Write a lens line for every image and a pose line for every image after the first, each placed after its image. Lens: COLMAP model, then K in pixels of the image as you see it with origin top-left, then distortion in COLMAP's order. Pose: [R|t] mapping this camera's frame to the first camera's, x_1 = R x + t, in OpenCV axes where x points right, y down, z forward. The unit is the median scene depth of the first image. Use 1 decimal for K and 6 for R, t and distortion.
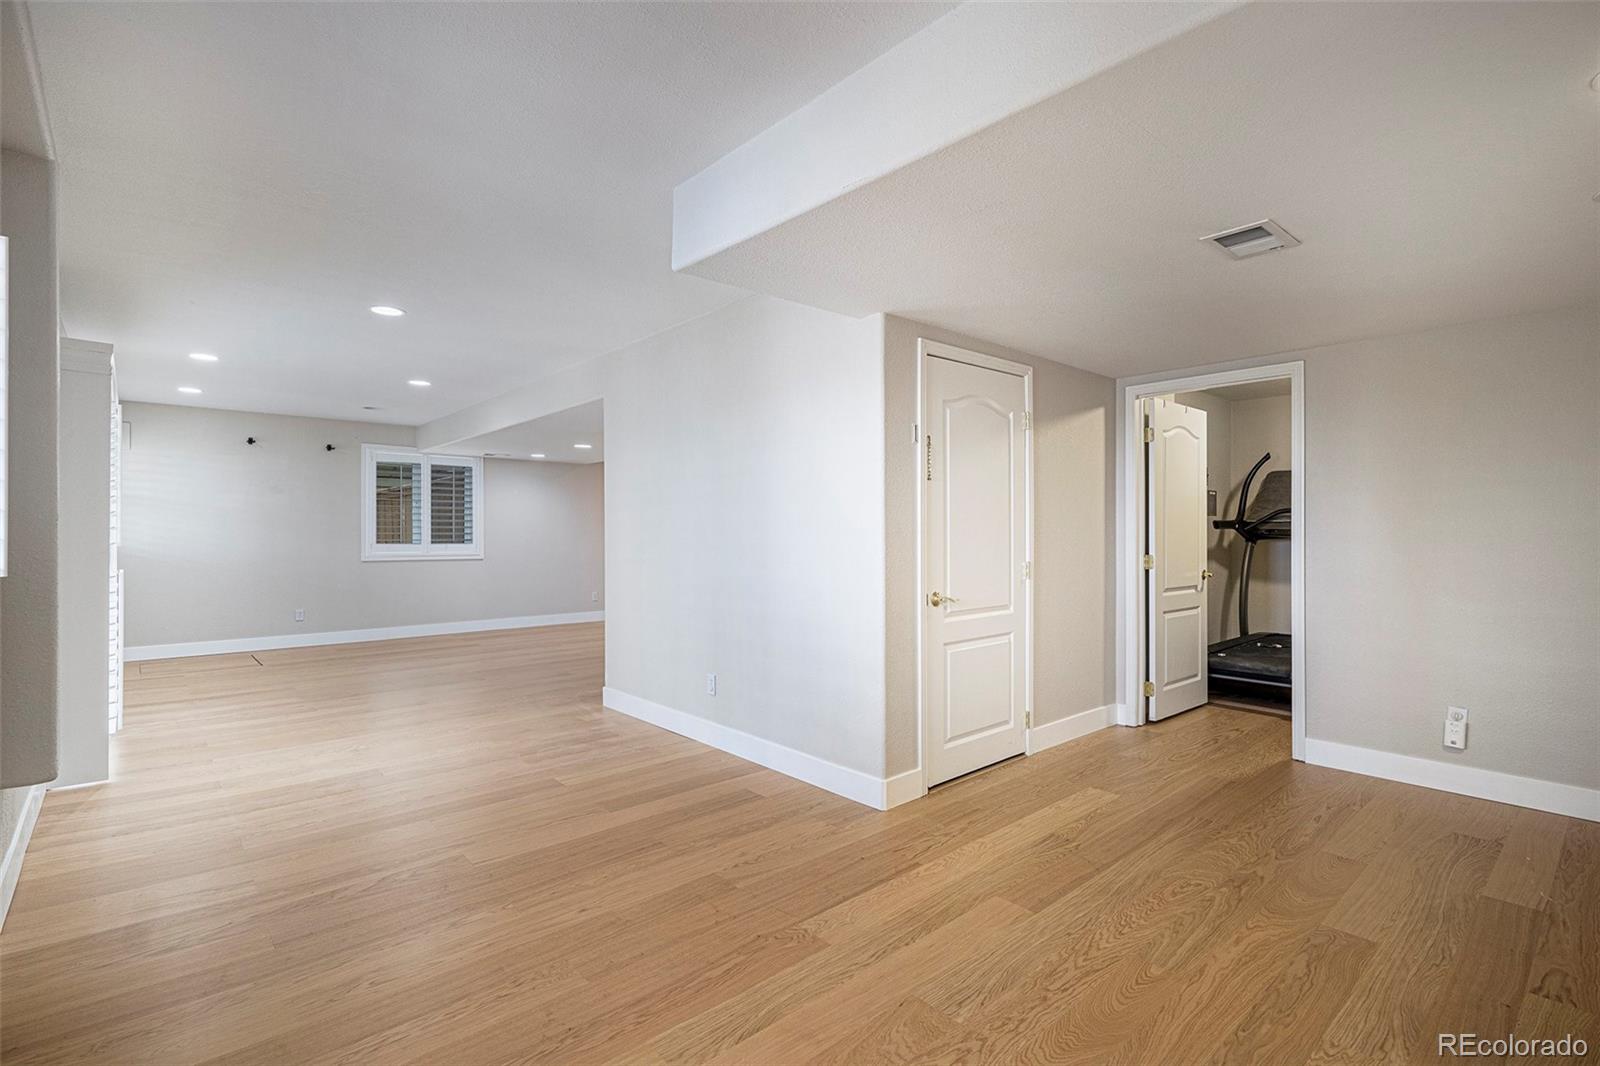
lens RADIAL K [[747.9, 0, 798.5], [0, 747.9, 528.9], [0, 0, 1]] dist [0.002319, -0.000446]
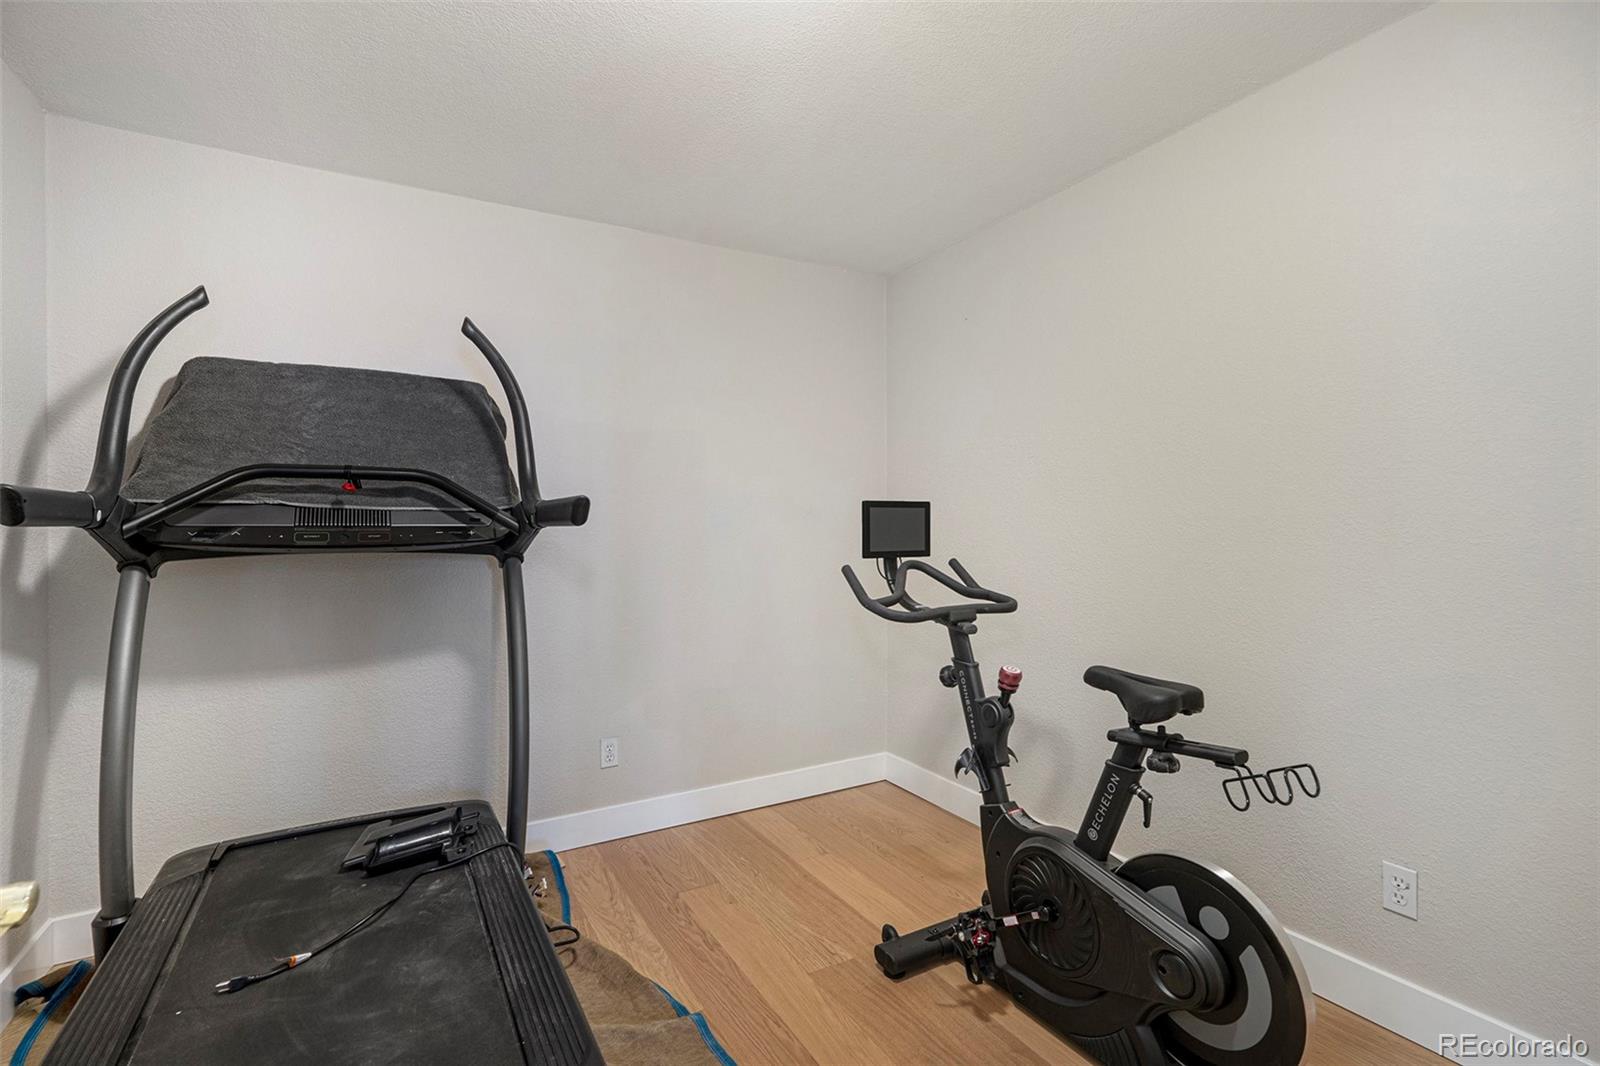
lens RADIAL K [[747.9, 0, 799.3], [0, 747.9, 531.2], [0, 0, 1]] dist [0.002319, -0.000446]
pose [[0.212724, 0.000692, 0.977112, 0.368786], [0.003739, 0.999992, -0.001522, 0.003309], [-0.977105, 0.003977, 0.212720, 0.680500]]
